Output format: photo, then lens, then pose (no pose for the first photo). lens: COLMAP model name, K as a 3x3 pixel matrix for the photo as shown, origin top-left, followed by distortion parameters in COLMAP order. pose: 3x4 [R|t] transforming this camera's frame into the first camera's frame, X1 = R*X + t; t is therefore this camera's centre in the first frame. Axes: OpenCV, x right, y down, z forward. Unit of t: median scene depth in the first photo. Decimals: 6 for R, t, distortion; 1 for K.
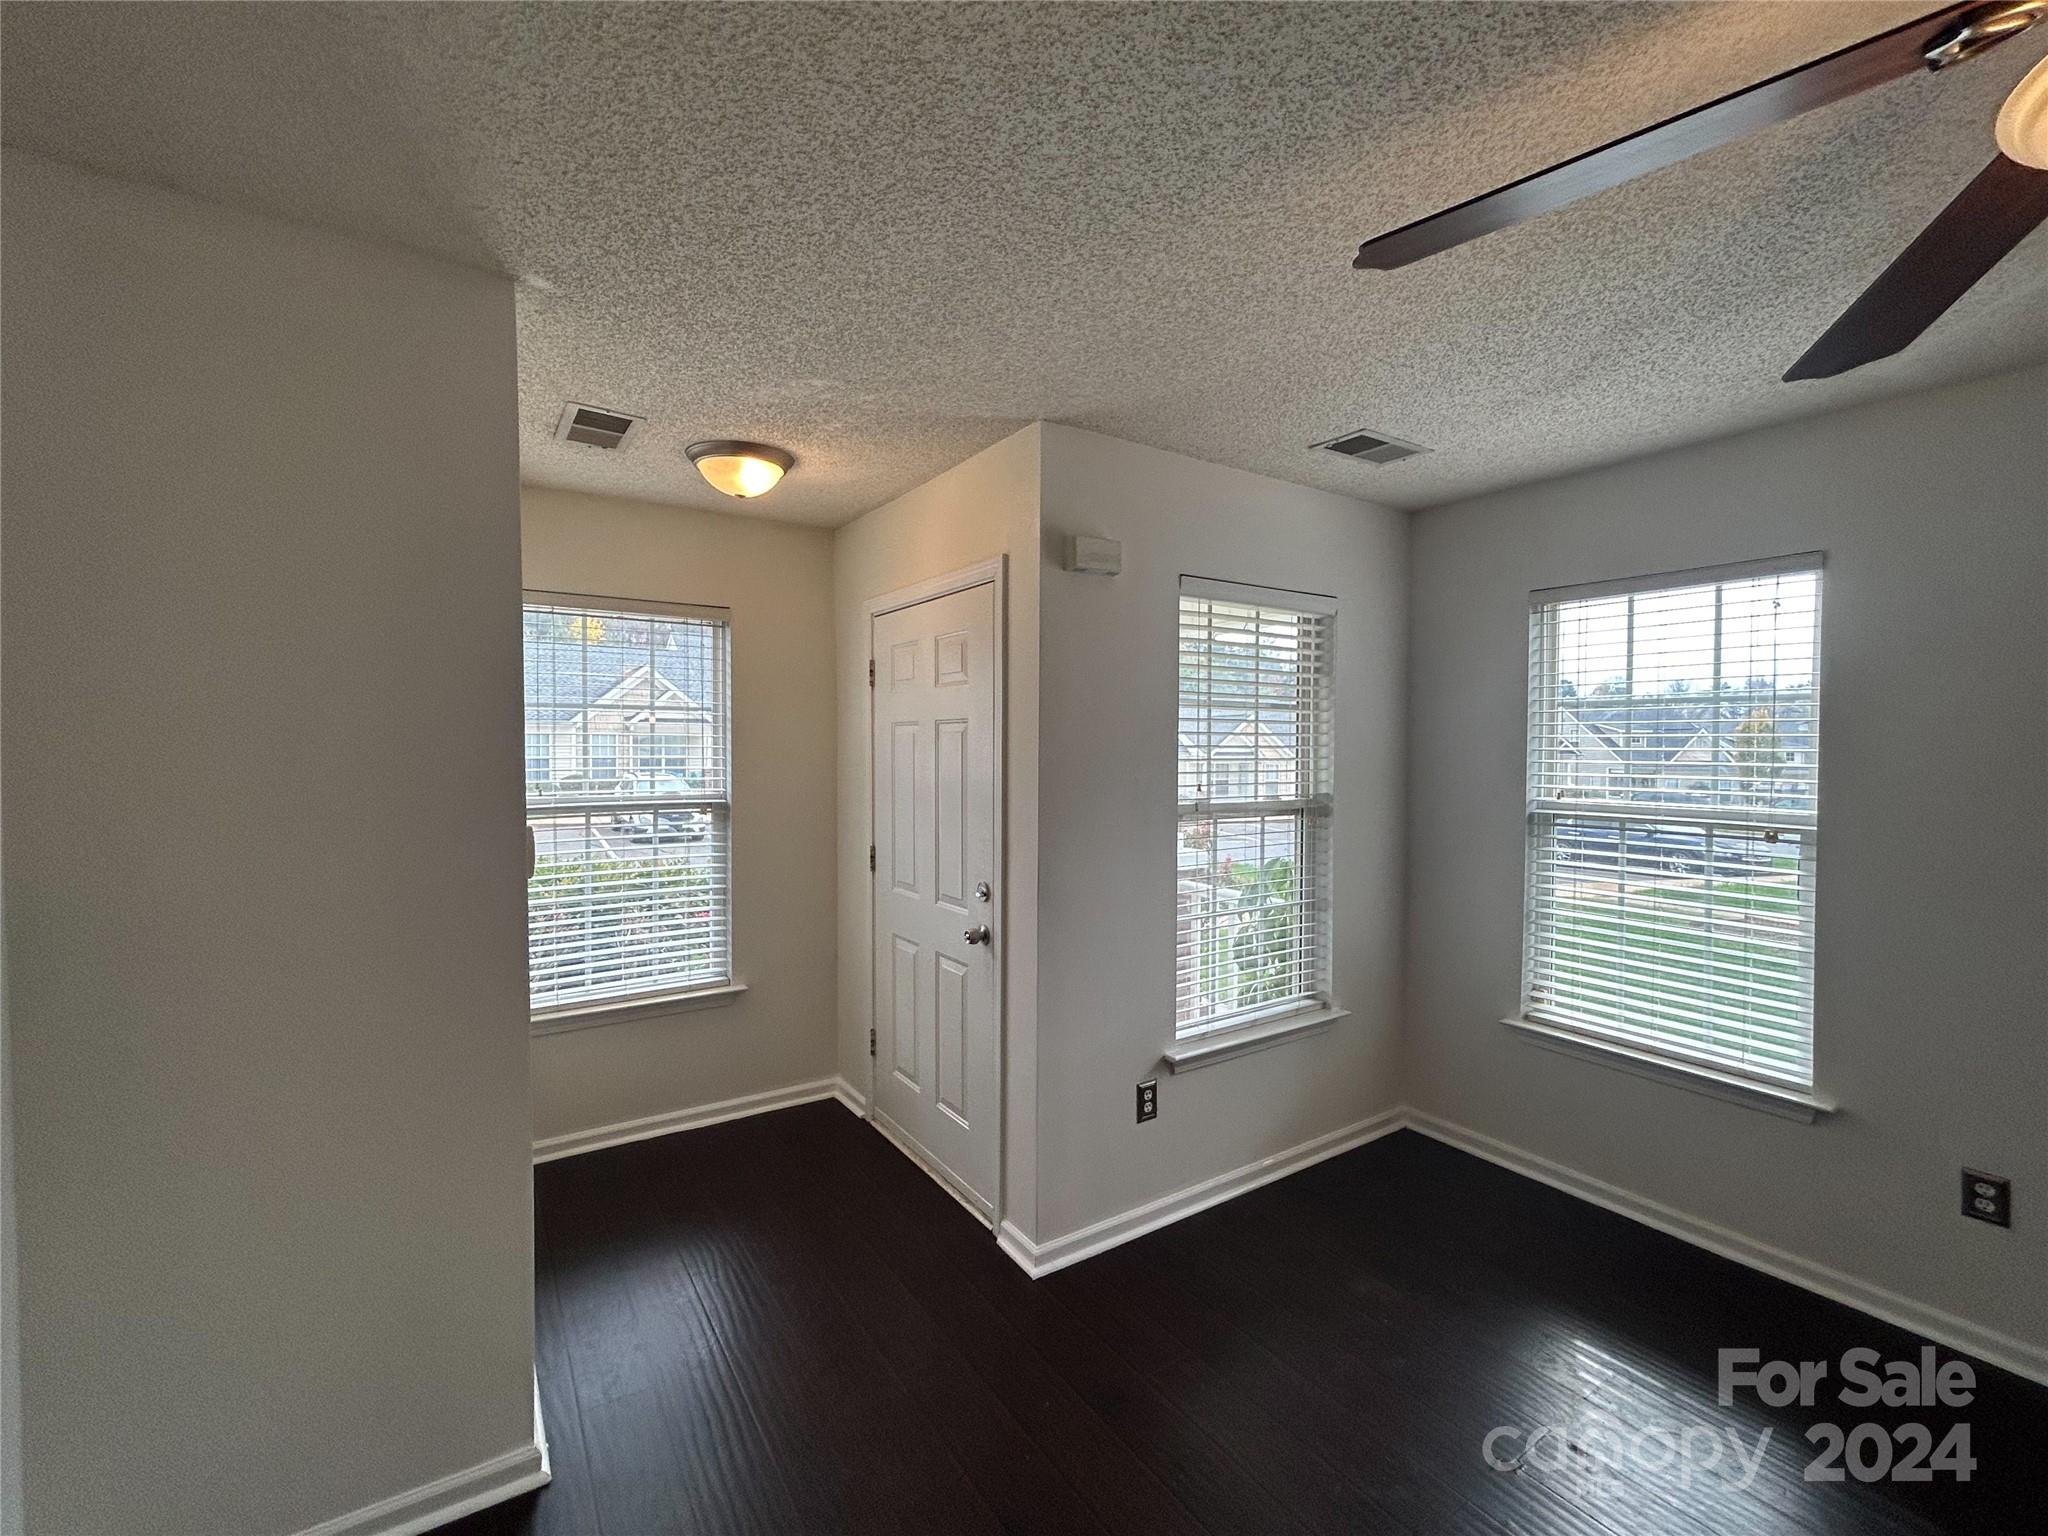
lens RADIAL K [[848.3, 0, 1015.9], [0, 848.3, 760.8], [0, 0, 1]] dist [-0.003027, -0.000262]
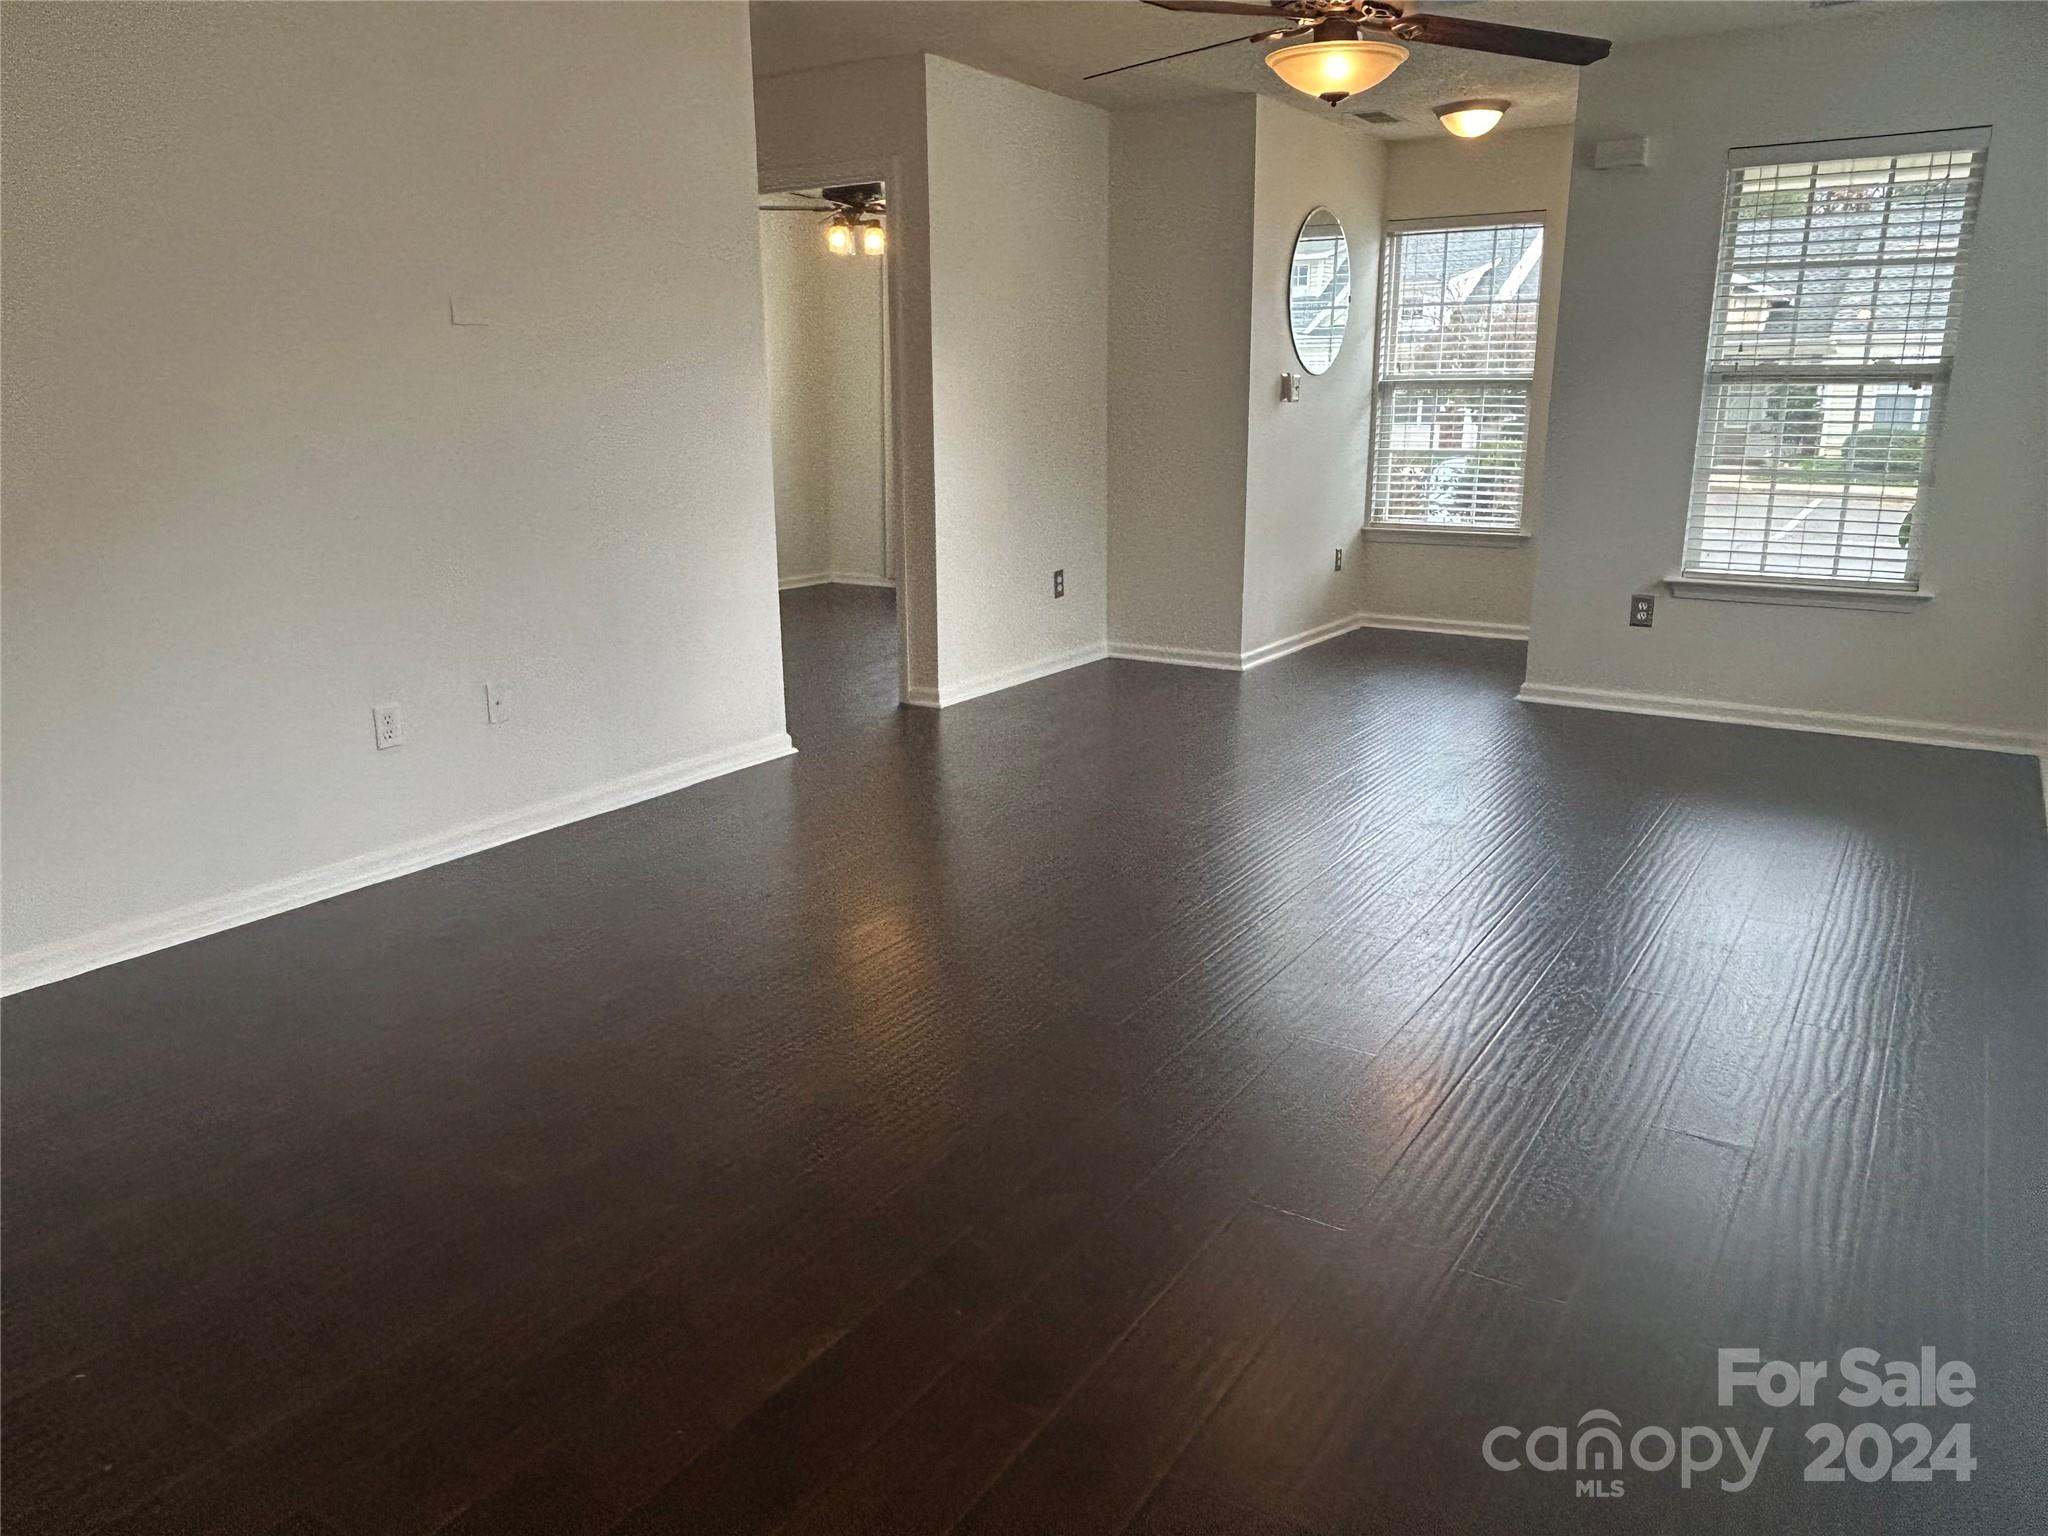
lens RADIAL K [[1430.3, 0, 1021.9], [0, 1430.3, 764.3], [0, 0, 1]] dist [0.013038, -0.017016]
pose [[0.400096, 0.225492, -0.888300, 1.450905], [-0.013475, 0.970601, 0.240315, 0.108849], [0.916374, -0.084179, 0.391372, -0.570116]]
